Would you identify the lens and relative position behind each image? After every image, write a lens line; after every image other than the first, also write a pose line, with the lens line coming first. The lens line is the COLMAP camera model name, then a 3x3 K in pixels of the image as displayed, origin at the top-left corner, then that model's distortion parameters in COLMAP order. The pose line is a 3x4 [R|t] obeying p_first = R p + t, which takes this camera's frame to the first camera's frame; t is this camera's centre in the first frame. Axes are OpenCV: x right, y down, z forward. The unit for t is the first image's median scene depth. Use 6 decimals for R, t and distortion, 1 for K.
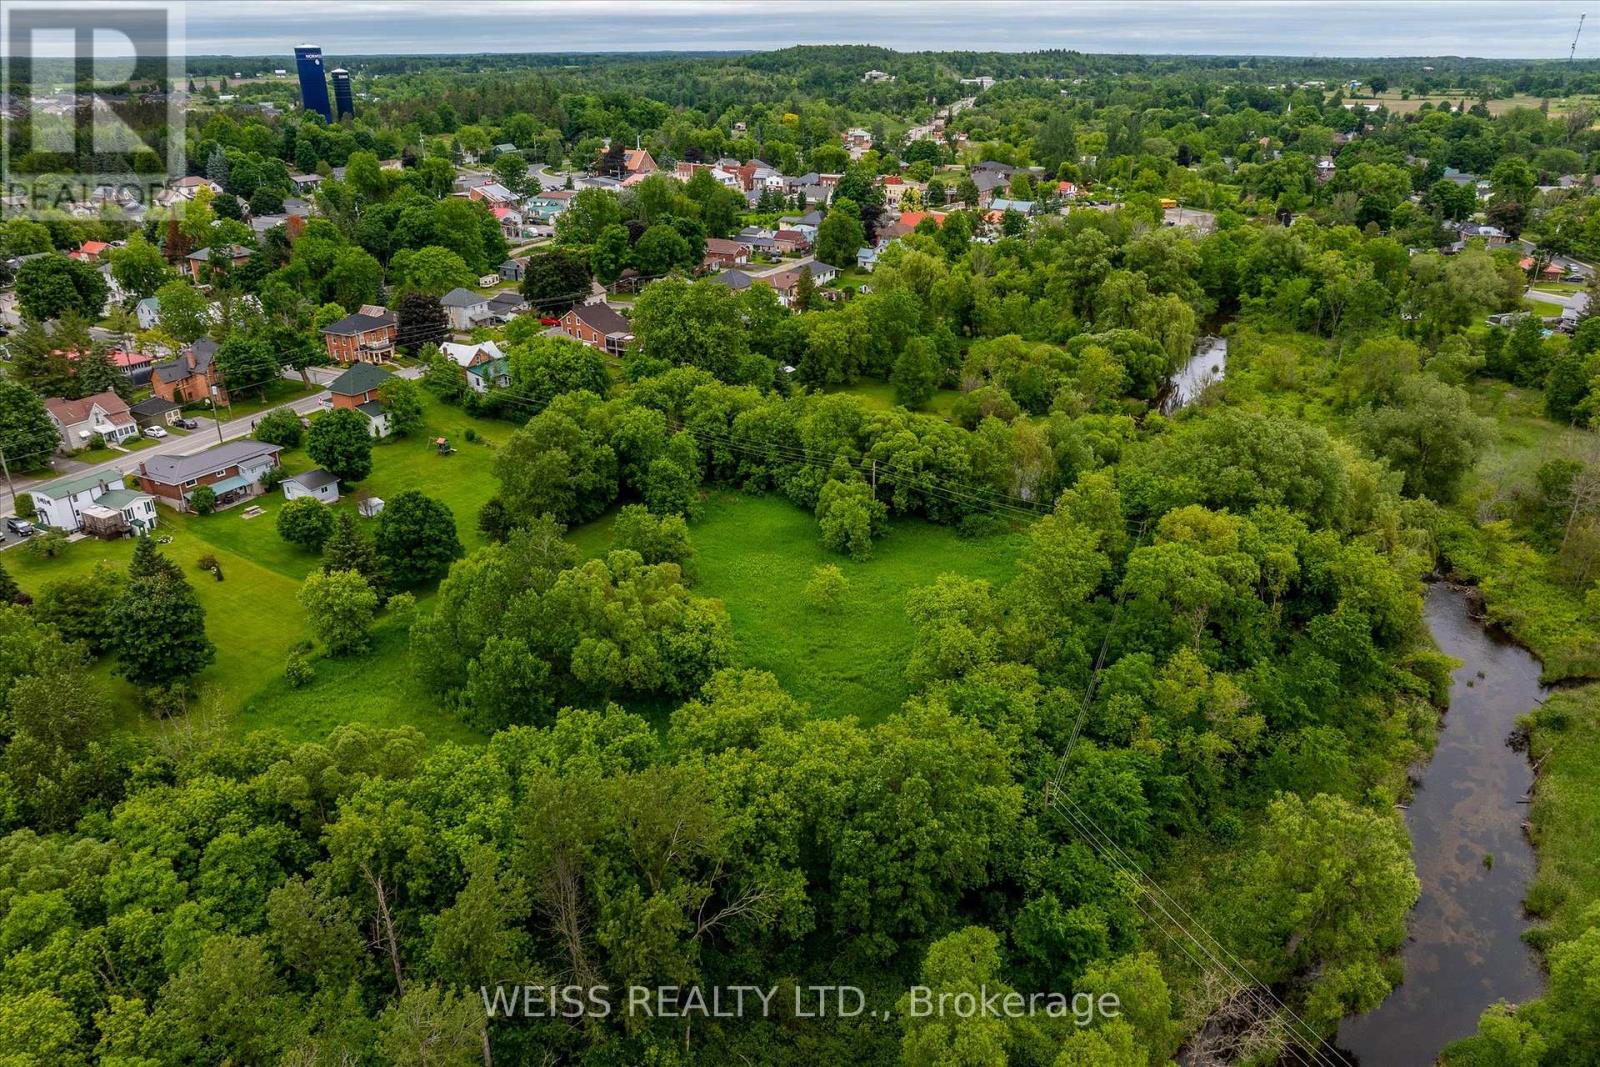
lens RADIAL K [[1133.7, 0, 799.8], [0, 1133.7, 594.2], [0, 0, 1]] dist [-0.045127, 0.011228]
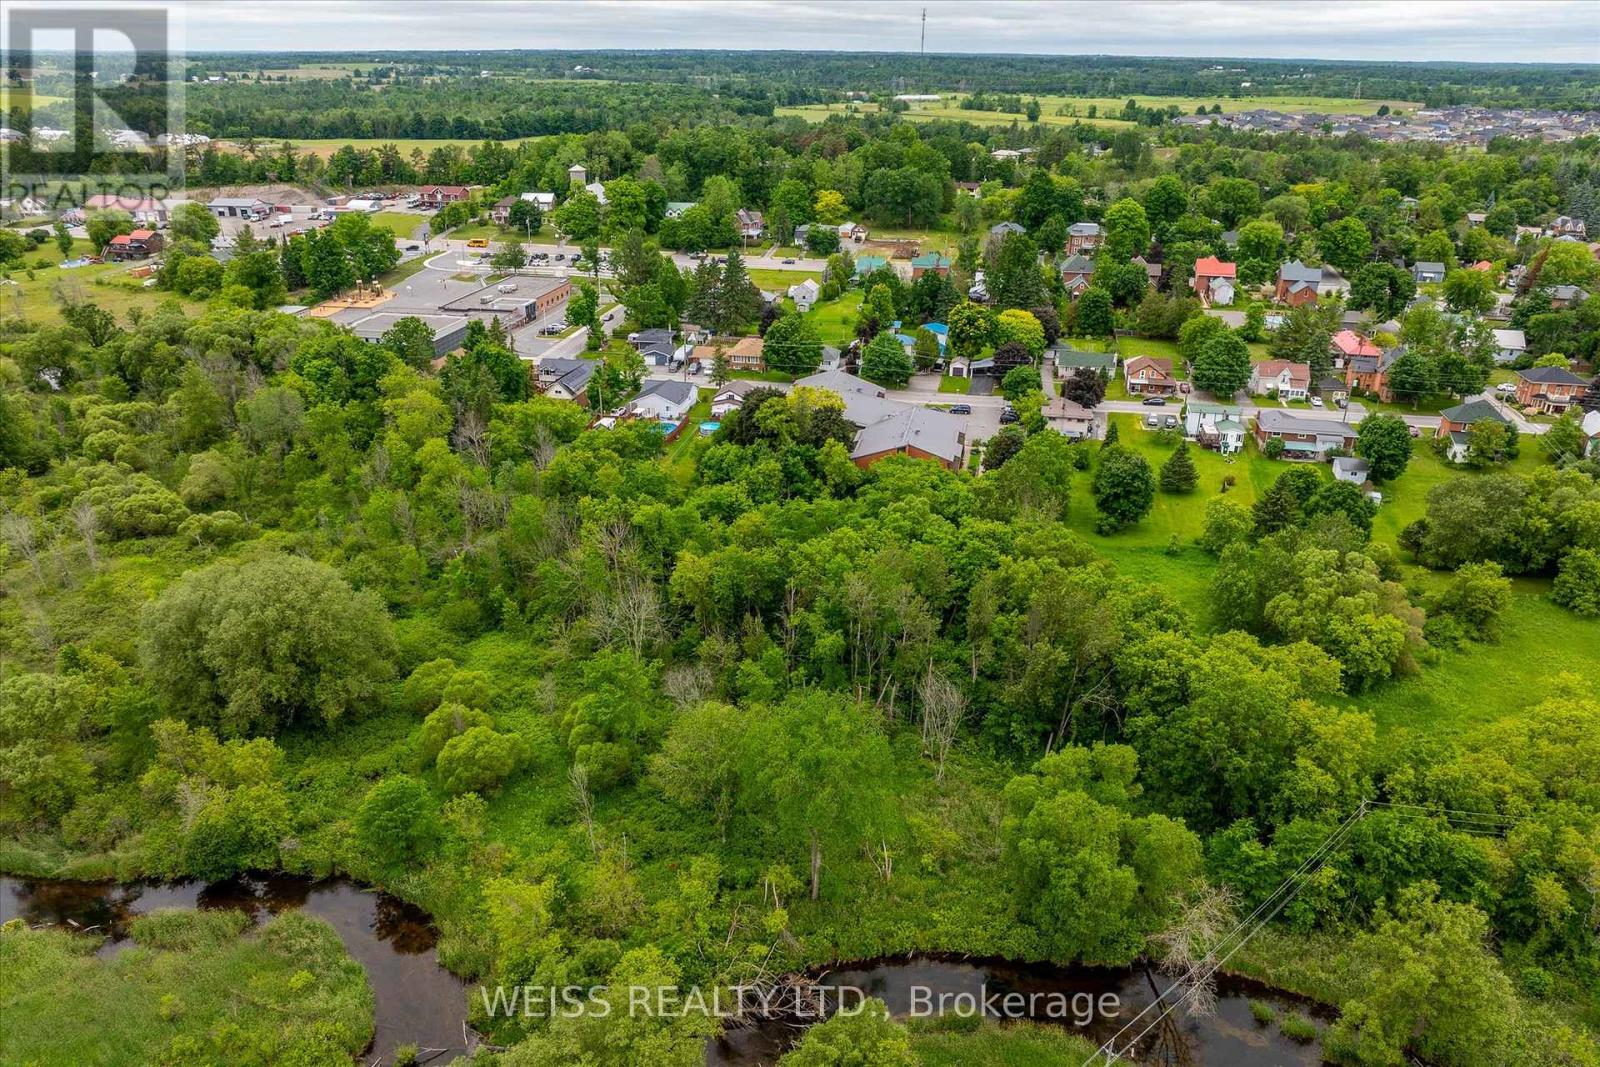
lens RADIAL K [[1133.7, 0, 800.0], [0, 1133.7, 586.9], [0, 0, 1]] dist [-0.045127, 0.011228]
pose [[0.321676, 0.412687, -0.852182, 0.380850], [-0.420225, 0.868748, 0.262085, -0.037620], [0.848490, 0.273802, 0.452876, -0.056374]]
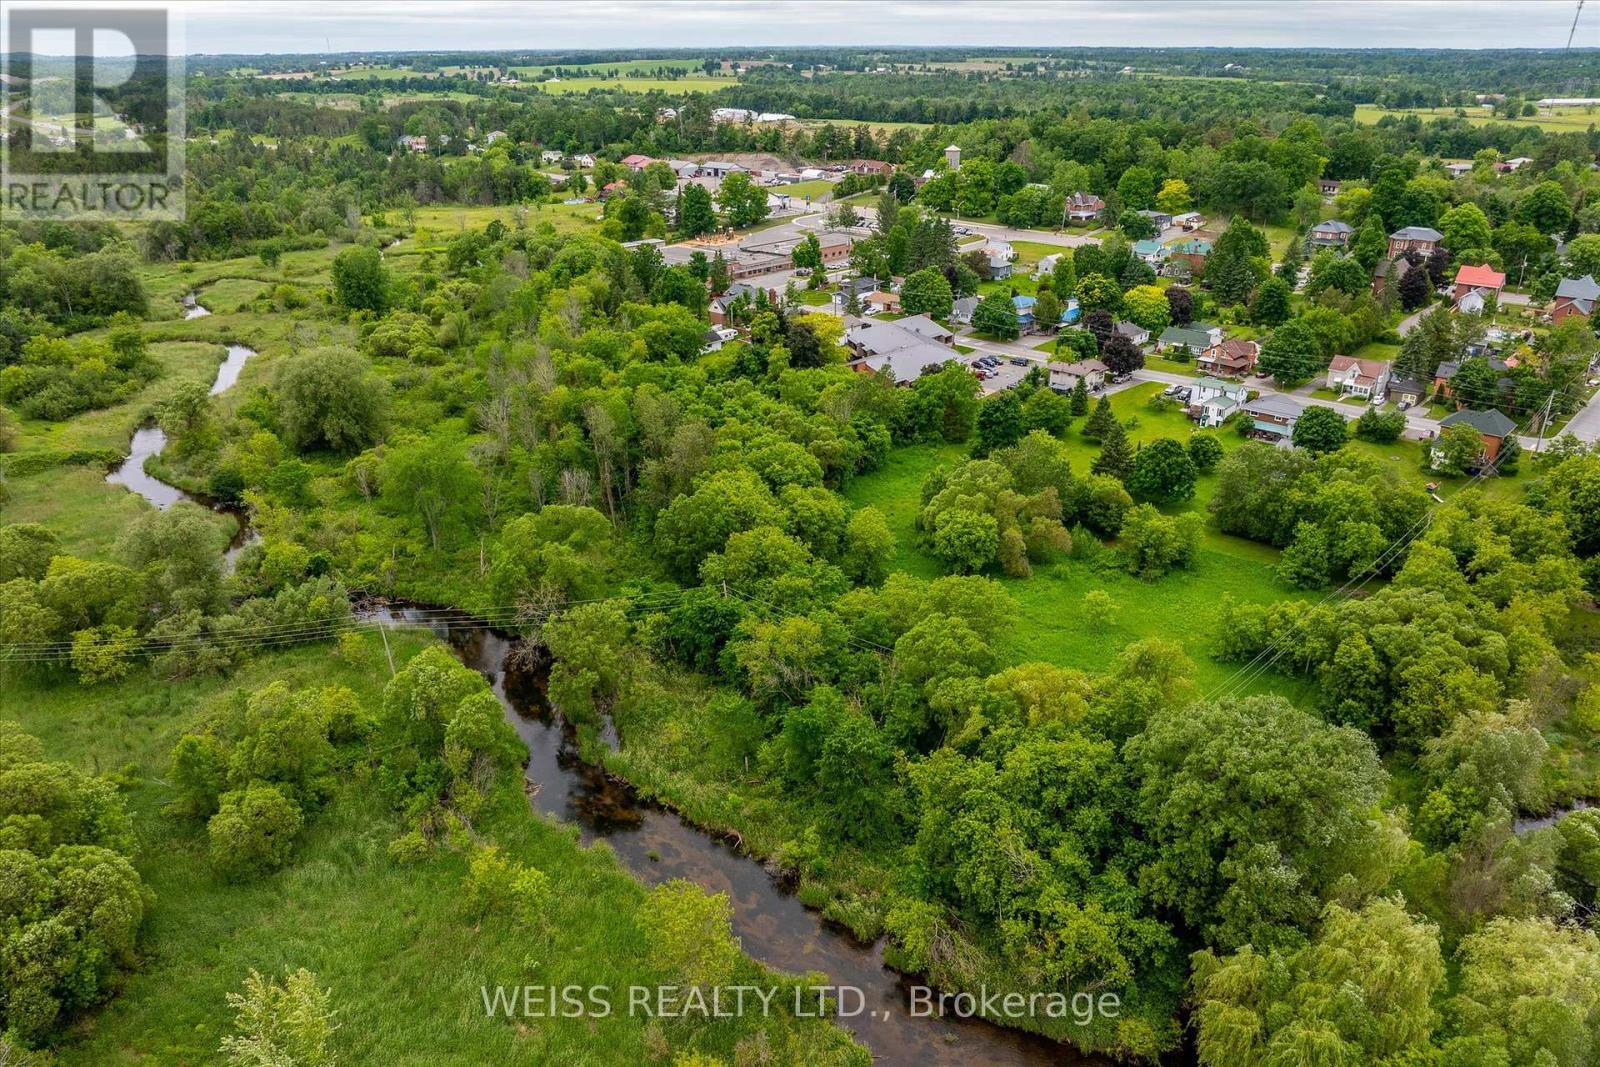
lens RADIAL K [[1133.7, 0, 797.5], [0, 1133.7, 586.3], [0, 0, 1]] dist [-0.045127, 0.011228]
pose [[-0.224972, 0.425892, -0.876358, 0.651628], [-0.419709, 0.769337, 0.481627, -0.266433], [0.879336, 0.476168, 0.005672, 0.426608]]
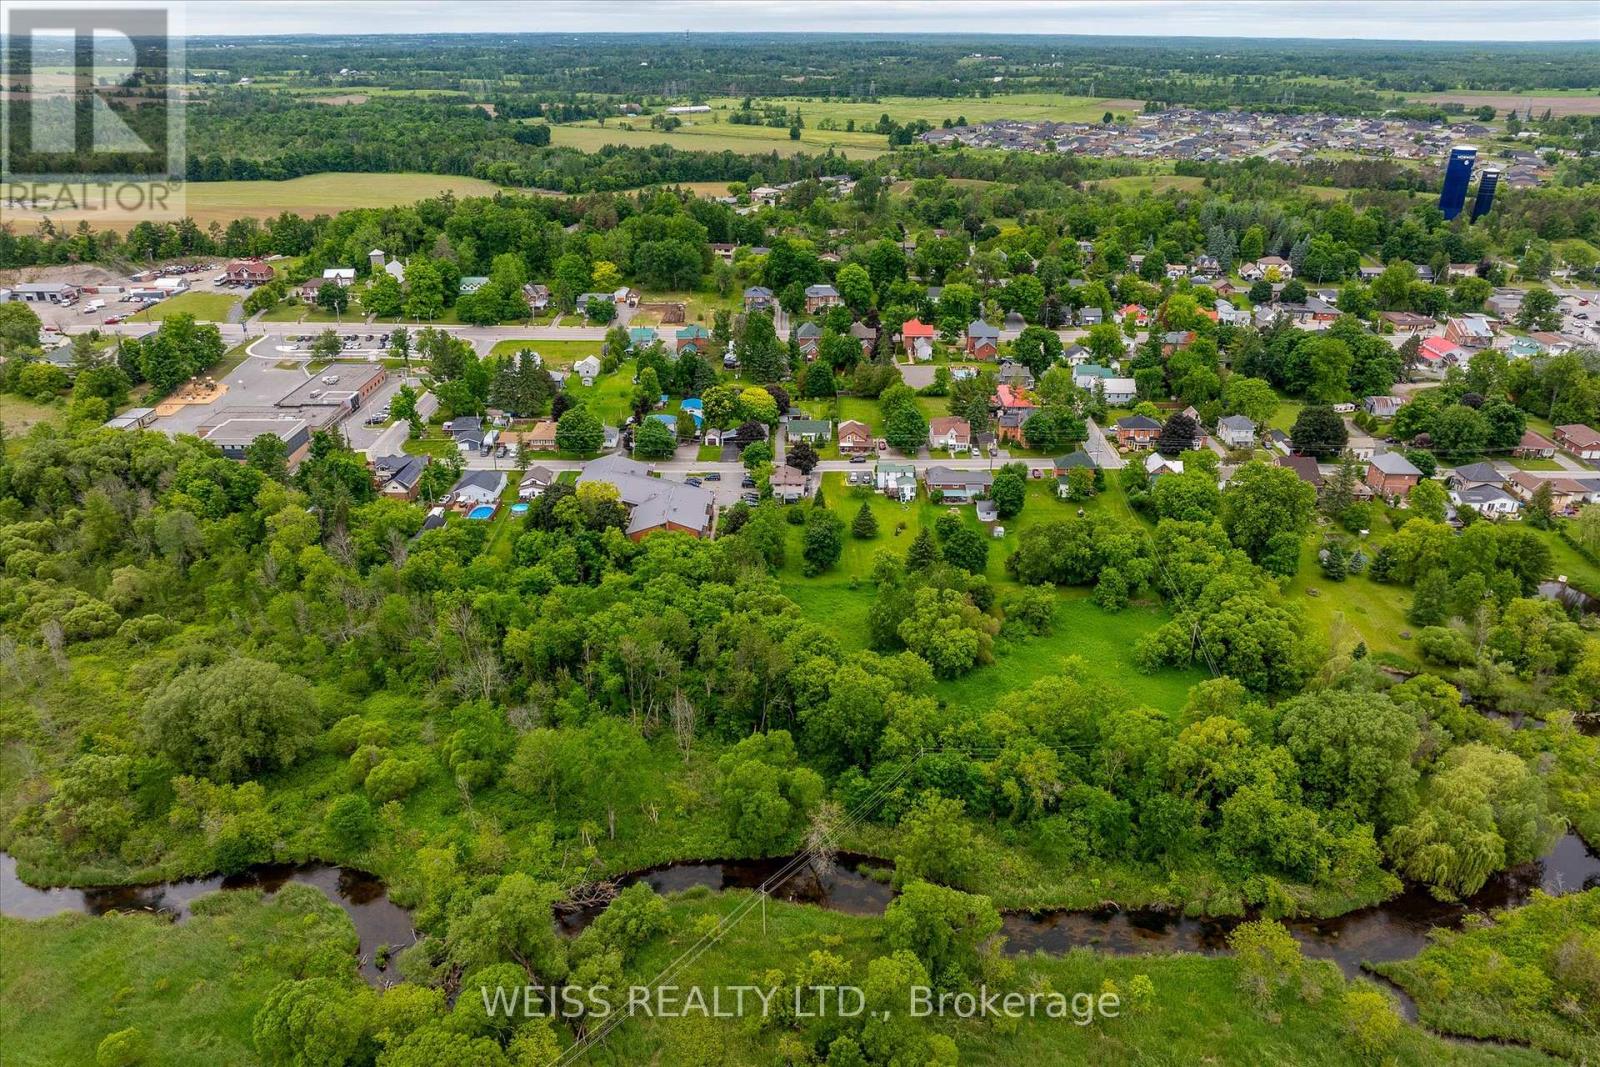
lens RADIAL K [[1133.7, 0, 799.0], [0, 1133.7, 589.4], [0, 0, 1]] dist [-0.045127, 0.011228]
pose [[0.484936, 0.394079, -0.780730, 0.663088], [-0.384388, 0.897913, 0.214473, -0.189594], [0.785546, 0.196097, 0.586909, -0.207527]]
